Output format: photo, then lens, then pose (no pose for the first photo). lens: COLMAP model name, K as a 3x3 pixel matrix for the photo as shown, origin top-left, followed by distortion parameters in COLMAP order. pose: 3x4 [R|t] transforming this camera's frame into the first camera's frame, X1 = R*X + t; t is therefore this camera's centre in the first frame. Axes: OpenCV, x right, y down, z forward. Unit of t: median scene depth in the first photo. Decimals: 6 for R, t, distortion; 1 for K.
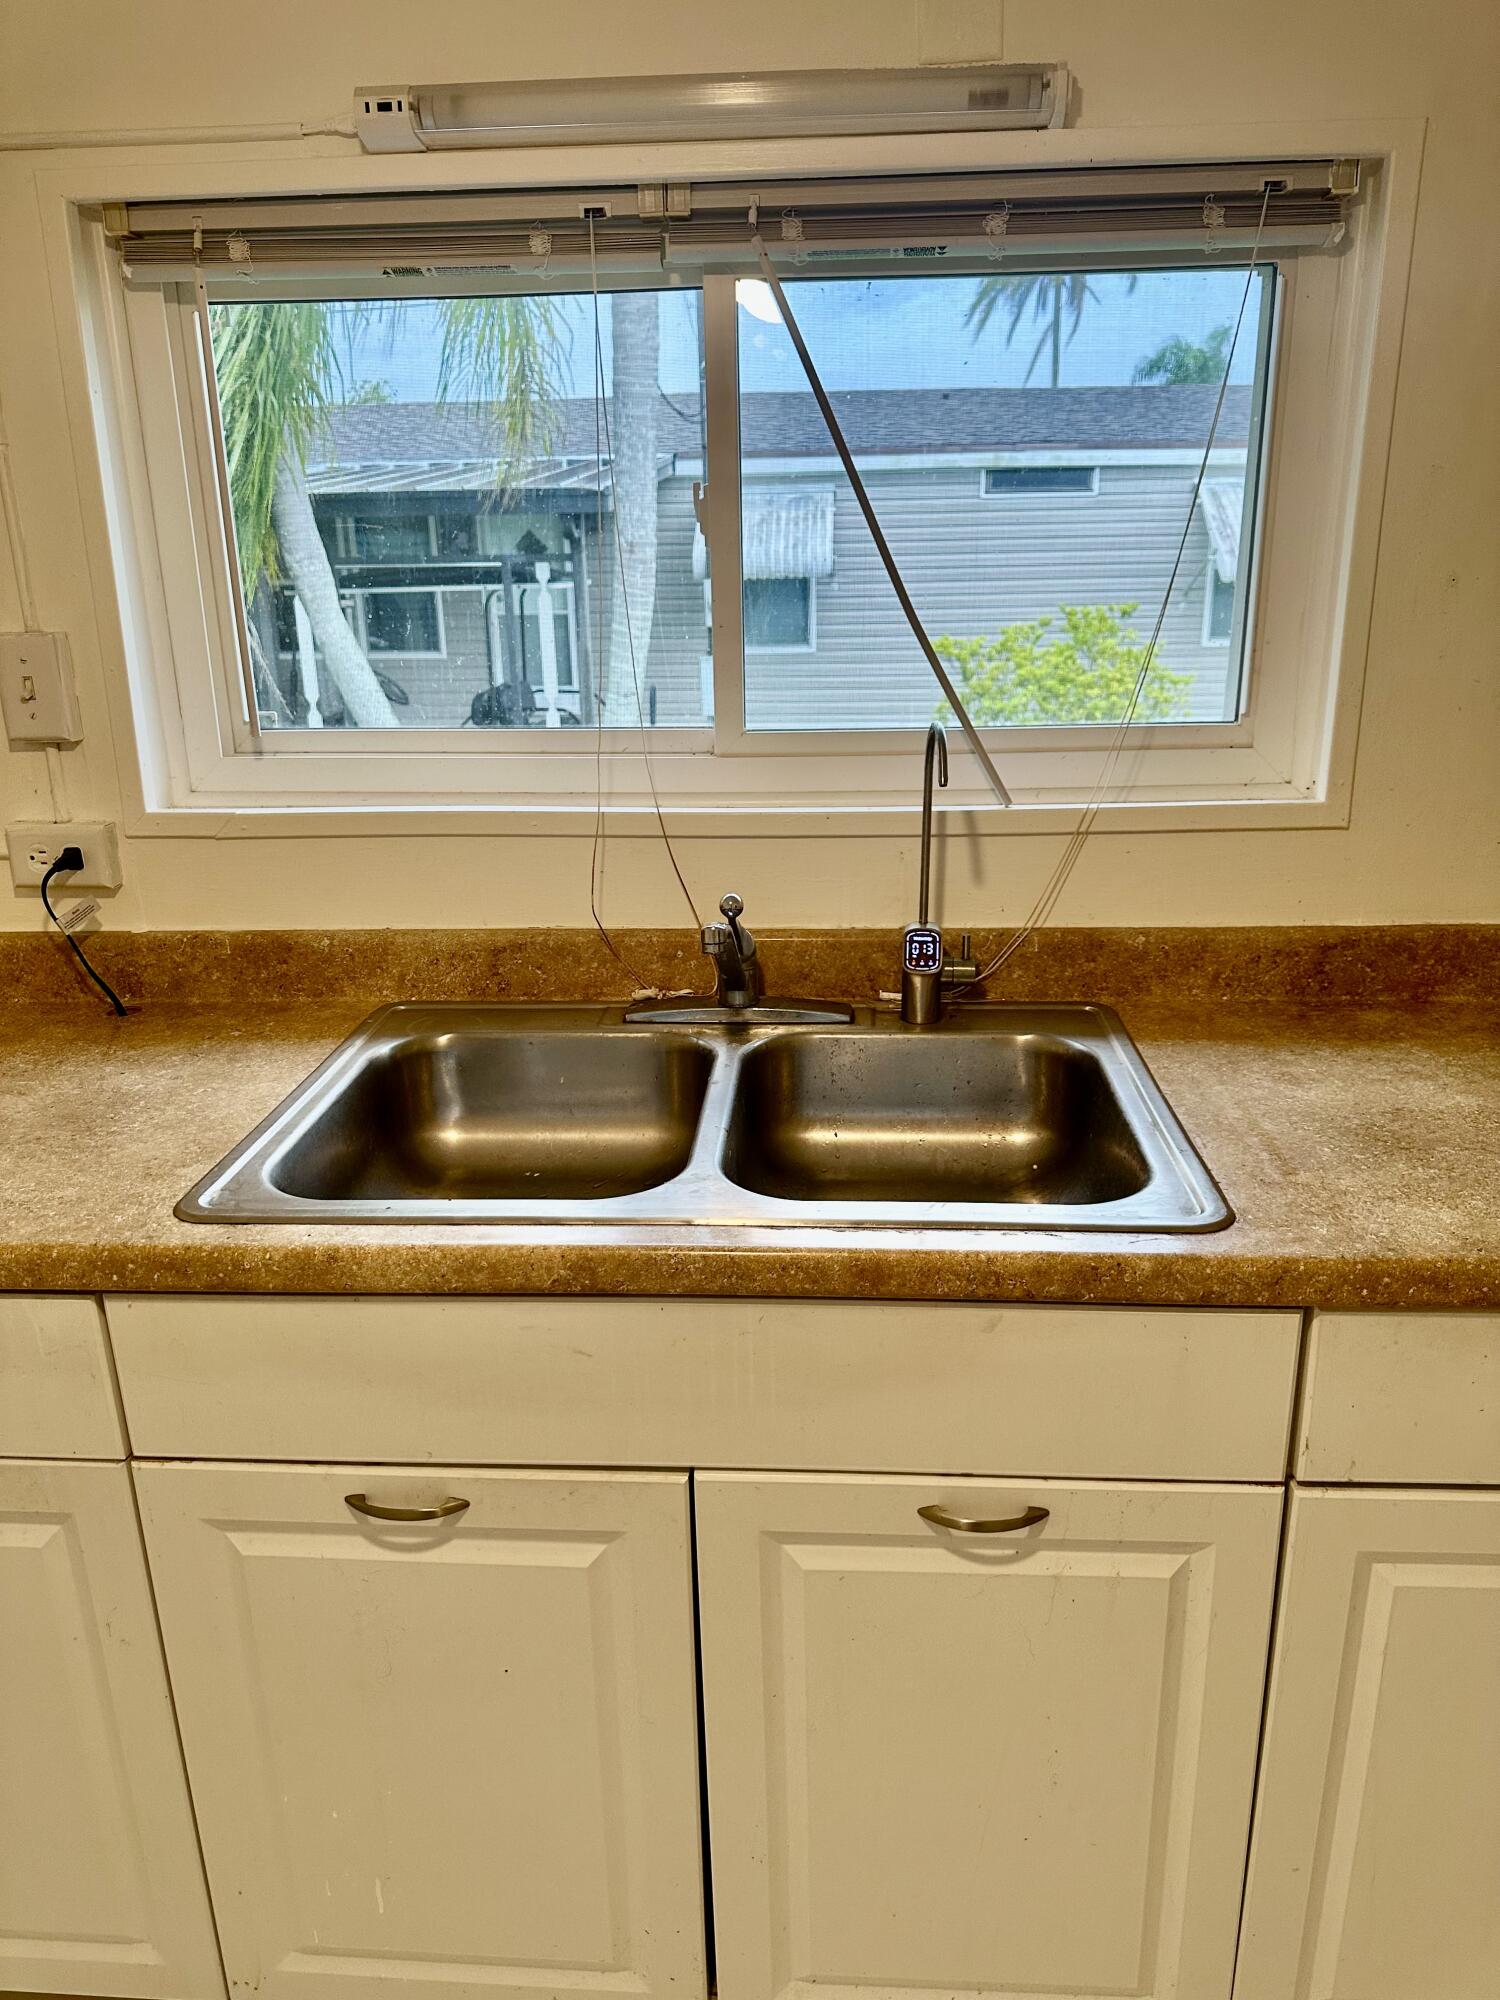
lens RADIAL K [[1399.0, 0, 750.0], [0, 1399.0, 1000.0], [0, 0, 1]] dist [0.058610, -0.094334]
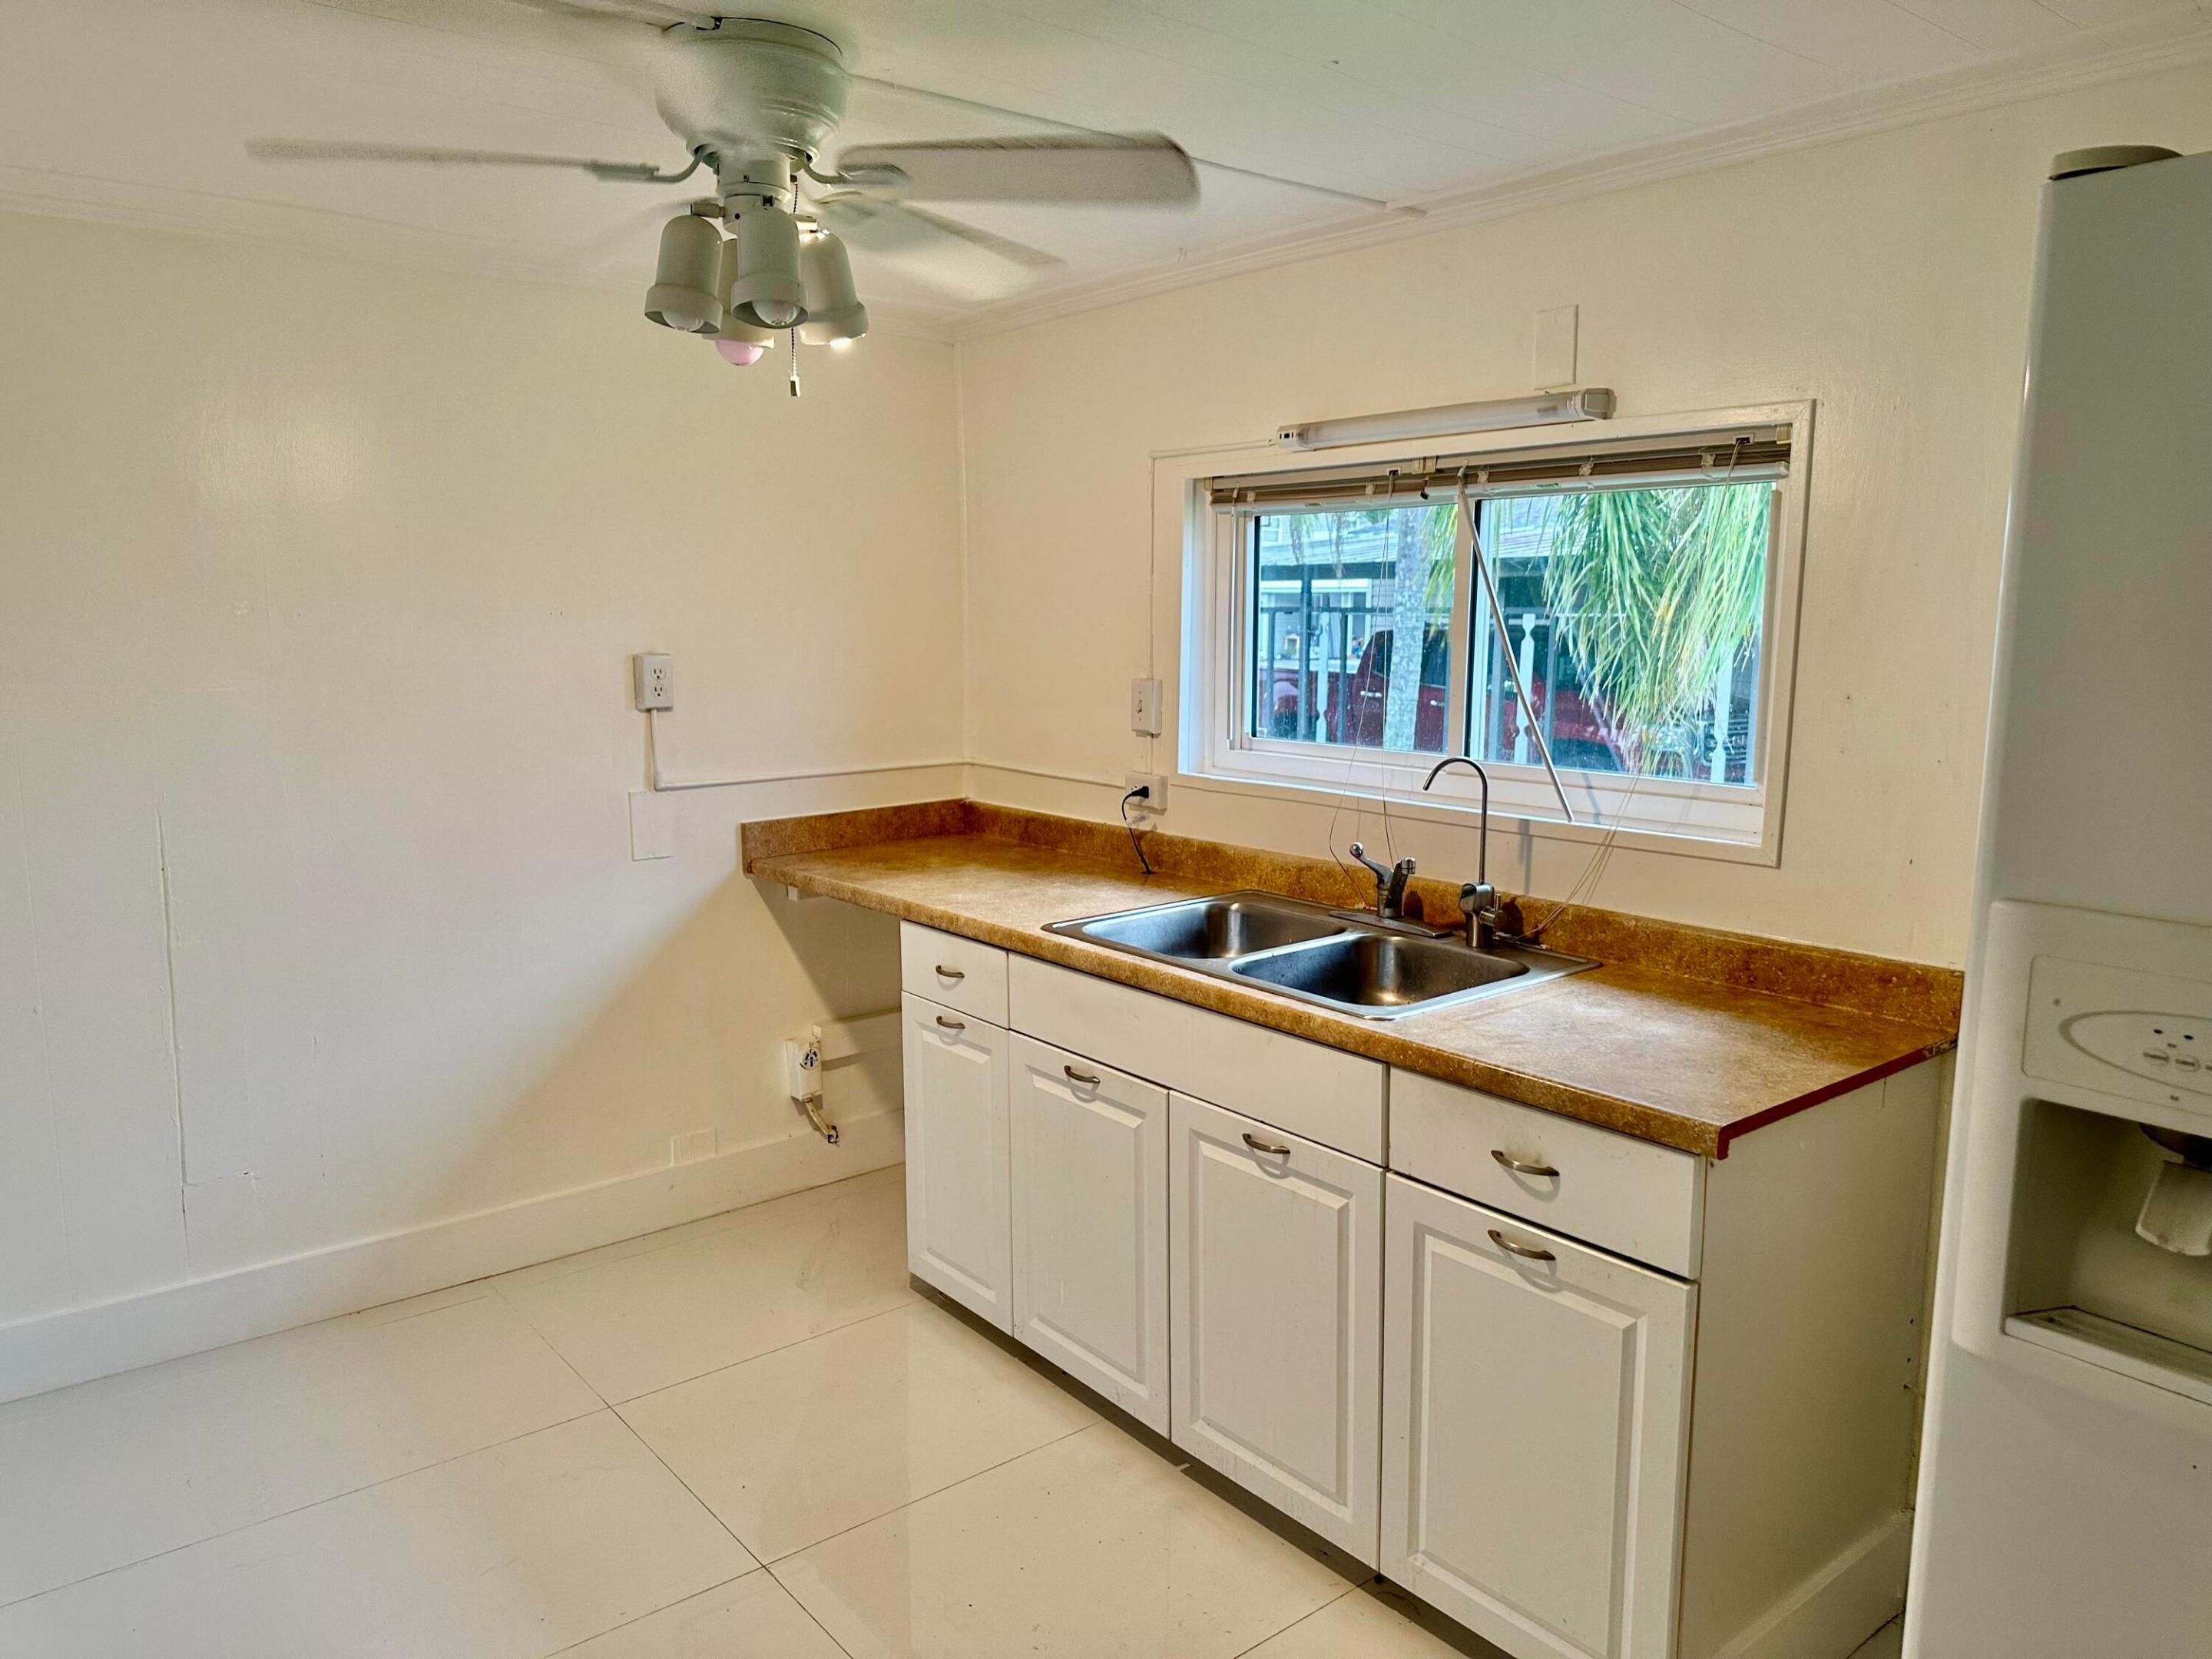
lens RADIAL K [[1531.1, 0, 1106.0], [0, 1531.1, 829.5], [0, 0, 1]] dist [0.158314, -0.250343]
pose [[0.676123, 0.126971, -0.725766, 1.148839], [-0.233207, 0.971274, -0.047333, 0.070872], [0.698908, 0.201257, 0.686311, -0.540286]]
